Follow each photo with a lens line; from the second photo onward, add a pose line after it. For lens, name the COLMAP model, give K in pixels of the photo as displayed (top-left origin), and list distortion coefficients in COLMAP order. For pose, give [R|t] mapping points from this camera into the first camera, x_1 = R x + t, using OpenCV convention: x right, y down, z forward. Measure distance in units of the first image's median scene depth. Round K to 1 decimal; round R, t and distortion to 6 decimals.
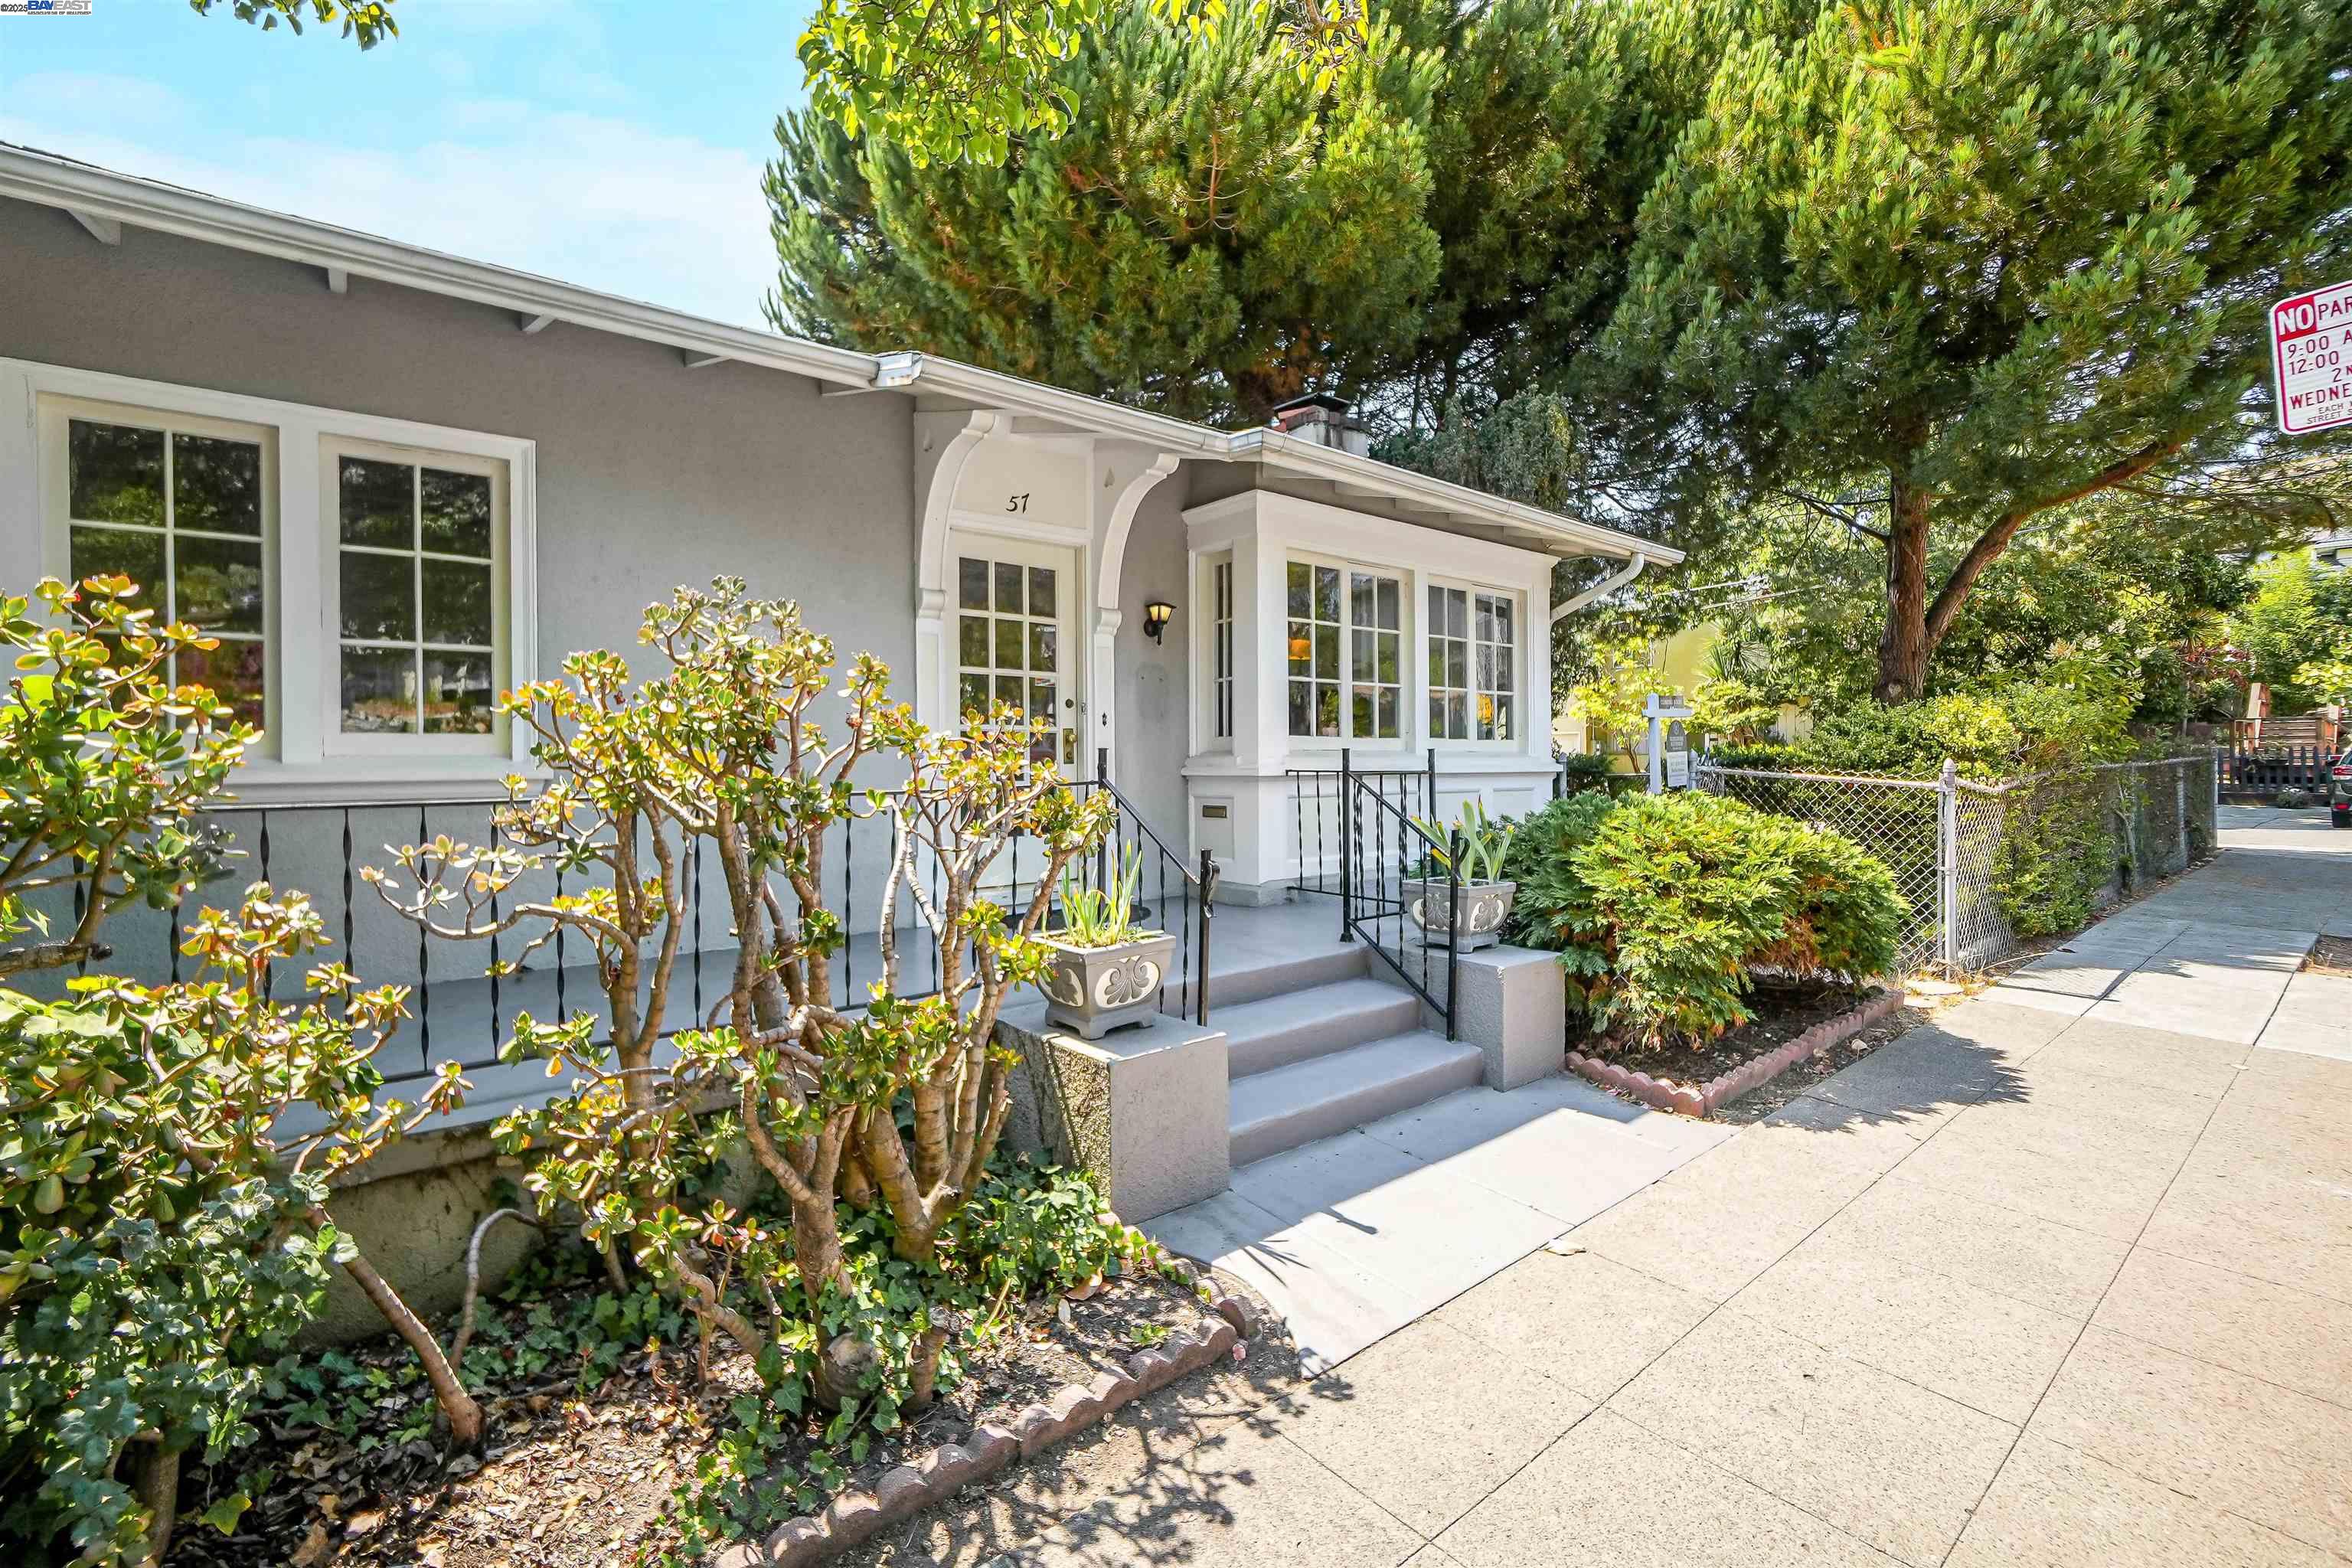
lens RADIAL K [[1044.6, 0, 1162.8], [0, 1044.6, 748.6], [0, 0, 1]] dist [-0.011974, 0.006238]
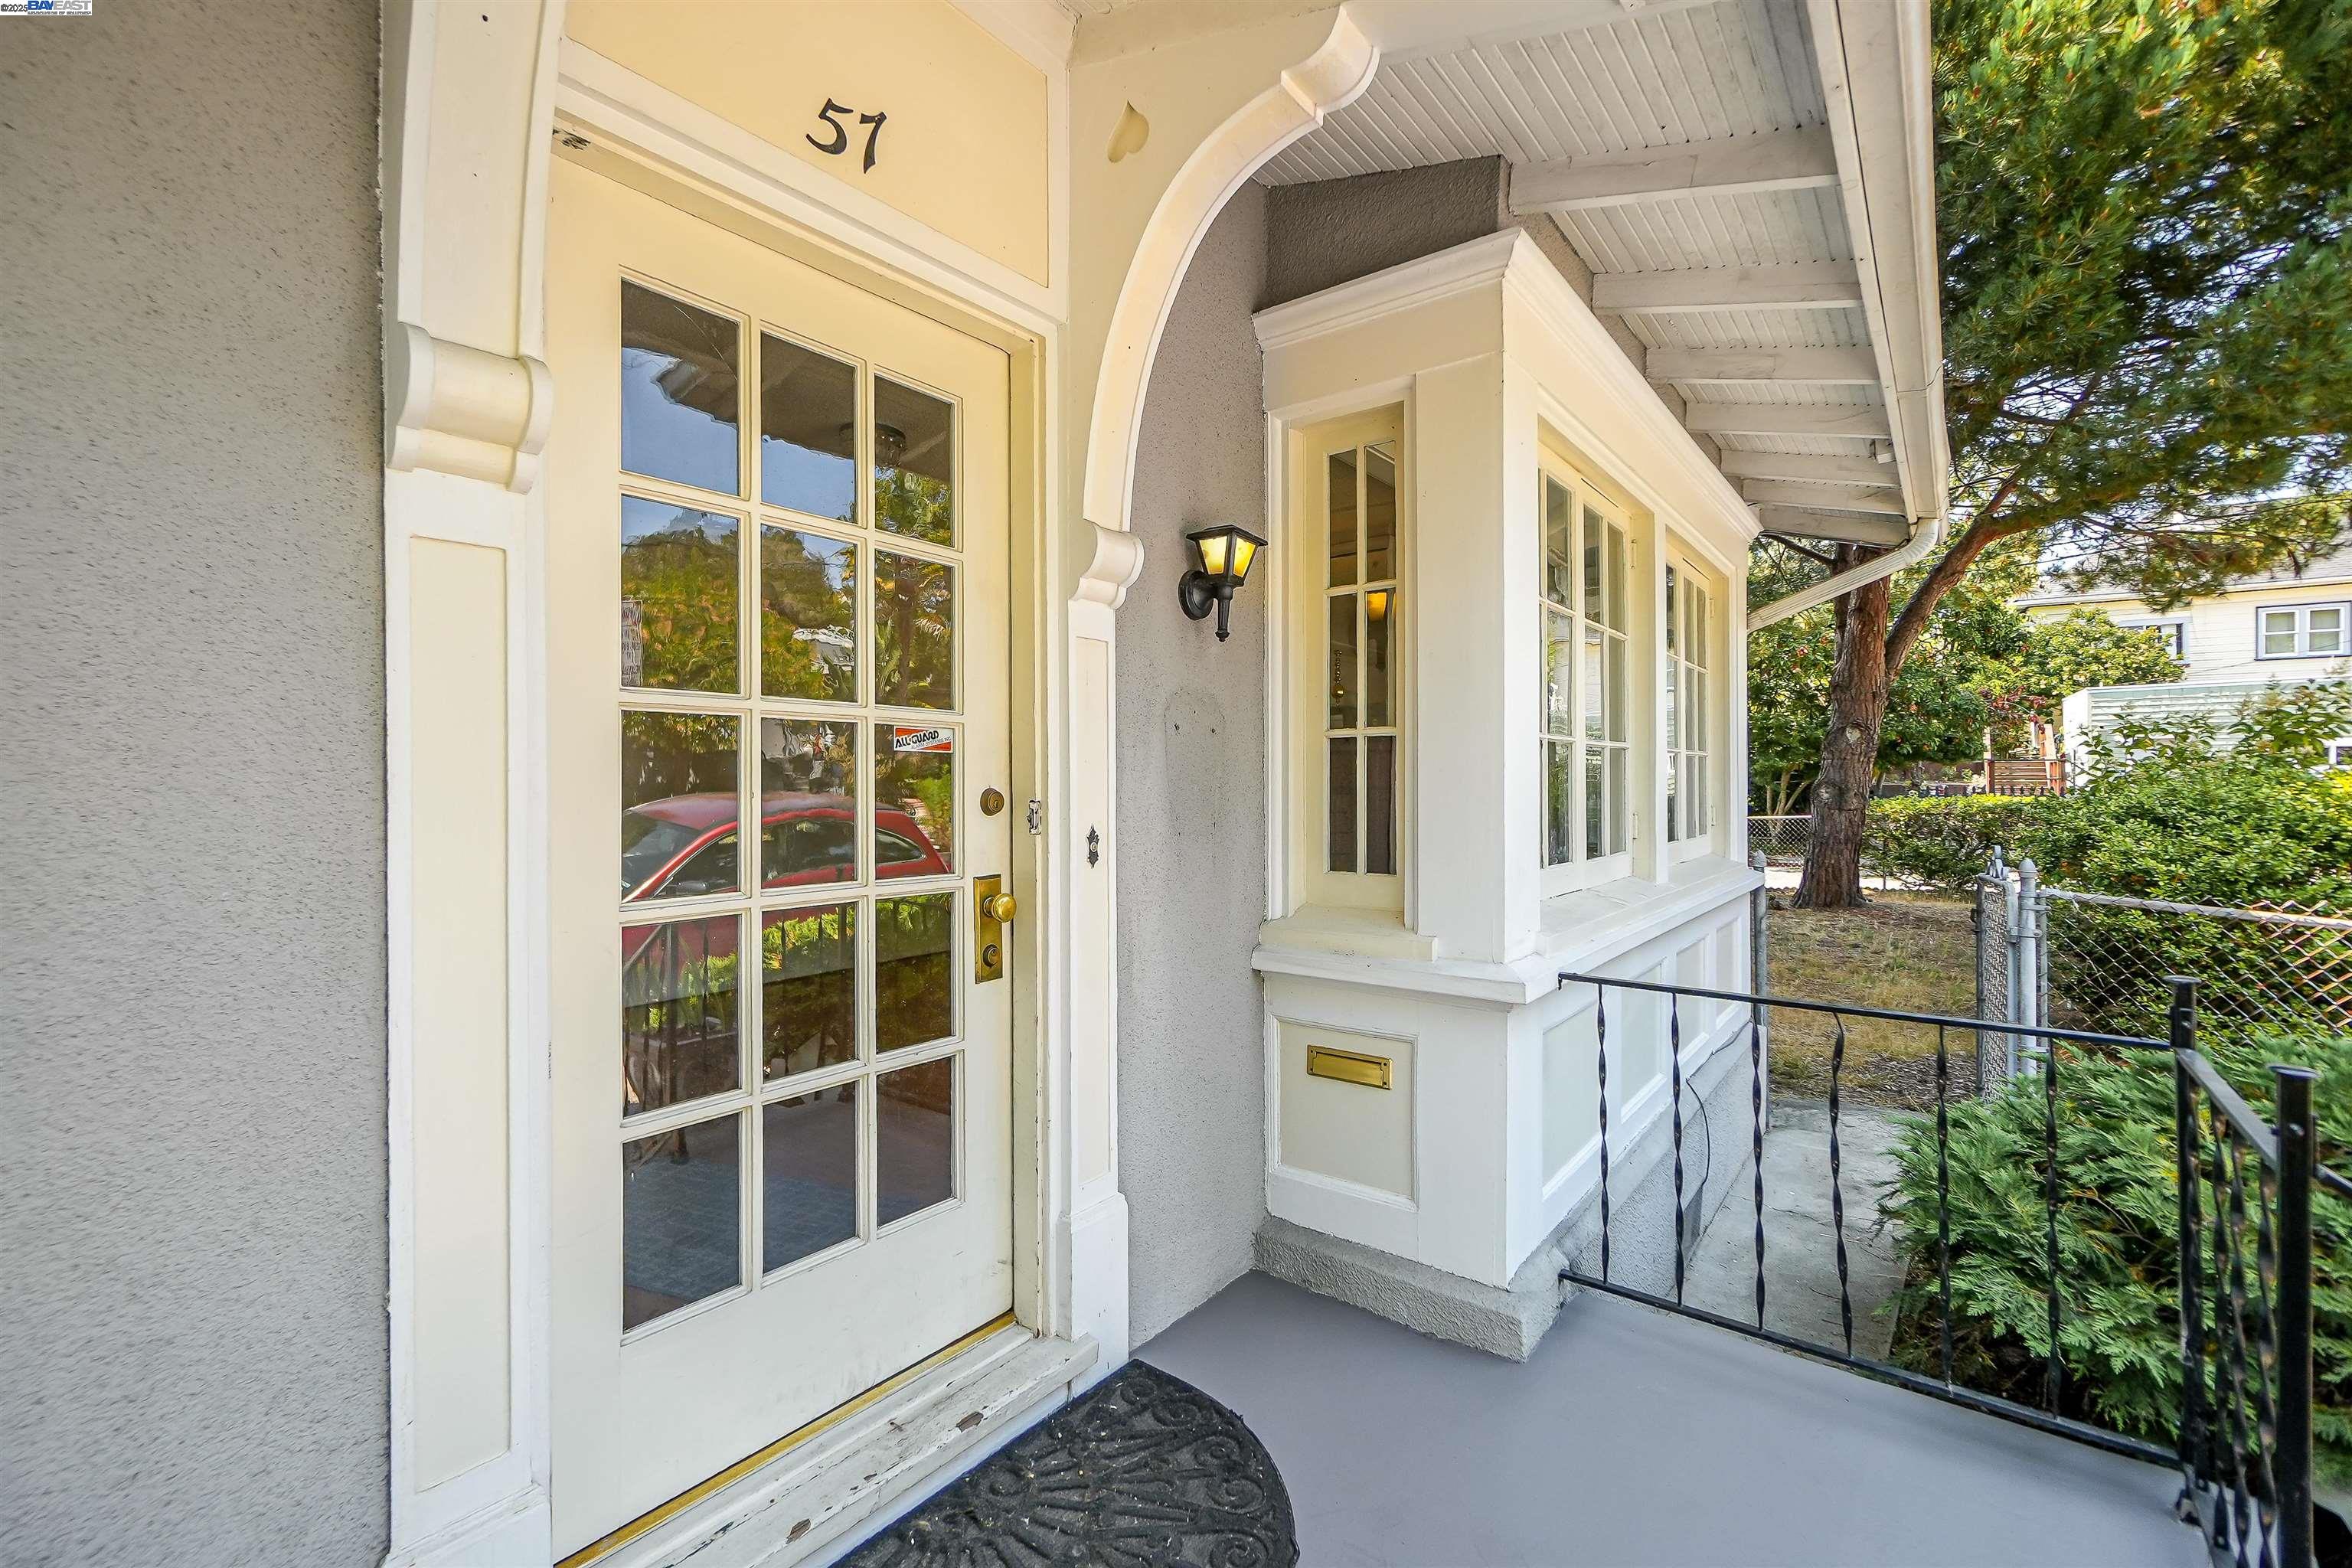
lens RADIAL K [[1033.9, 0, 1176.4], [0, 1033.9, 776.5], [0, 0, 1]] dist [-0.002397, 0.000160]
pose [[0.973548, 0.008370, 0.228330, -0.139034], [-0.011084, 0.999882, 0.010605, -0.071862], [-0.228215, -0.012856, 0.973526, 0.850478]]
